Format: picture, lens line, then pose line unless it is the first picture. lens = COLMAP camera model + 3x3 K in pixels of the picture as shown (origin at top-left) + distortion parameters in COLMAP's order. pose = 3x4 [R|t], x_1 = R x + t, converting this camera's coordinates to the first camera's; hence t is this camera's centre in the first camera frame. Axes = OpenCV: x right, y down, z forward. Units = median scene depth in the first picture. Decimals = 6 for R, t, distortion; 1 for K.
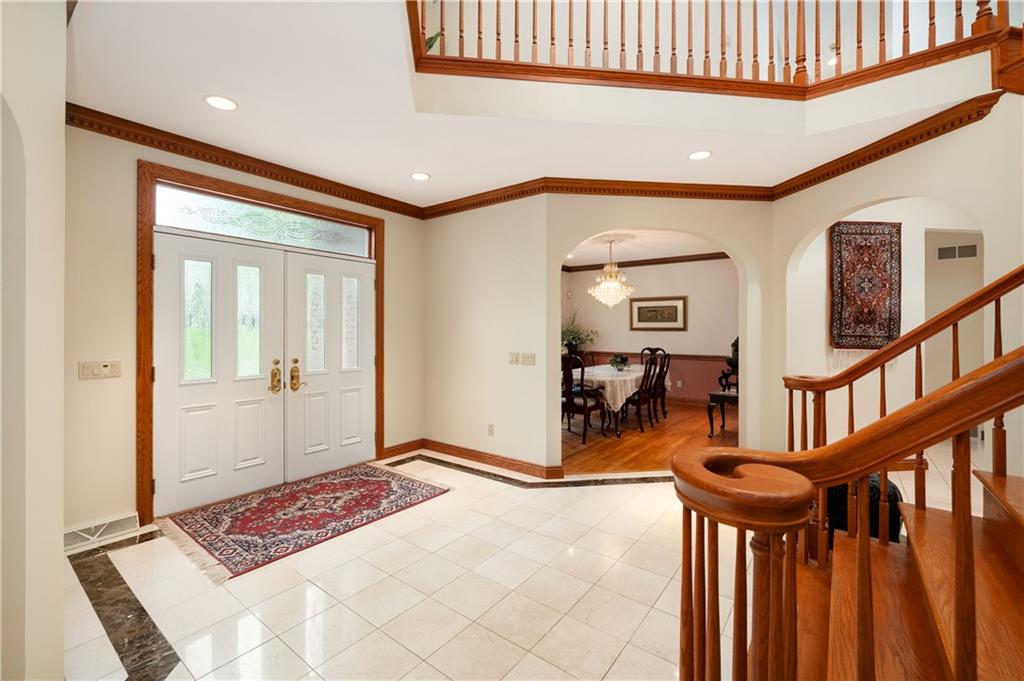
lens RADIAL K [[427.1, 0, 511.3], [0, 427.1, 336.7], [0, 0, 1]] dist [0.006345, -0.000182]
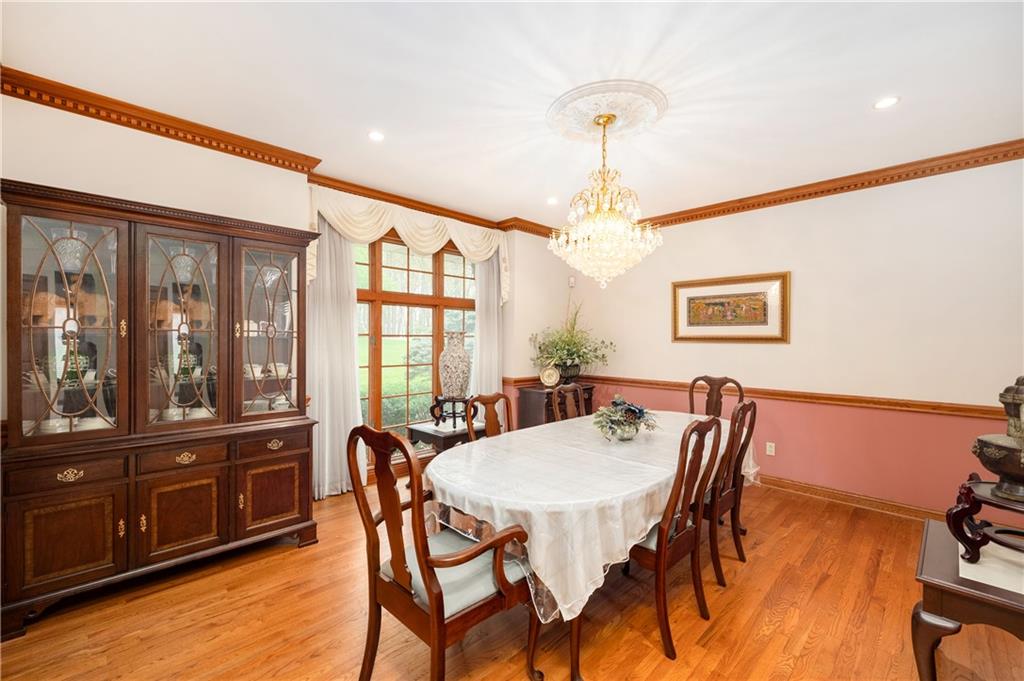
lens RADIAL K [[421.9, 0, 511.2], [0, 421.9, 345.2], [0, 0, 1]] dist [-0.000241, -0.000037]
pose [[0.989035, 0.006452, -0.147542, 0.163726], [-0.006616, 0.999978, -0.000619, -0.008082], [0.147535, 0.001588, 0.989056, 0.465467]]
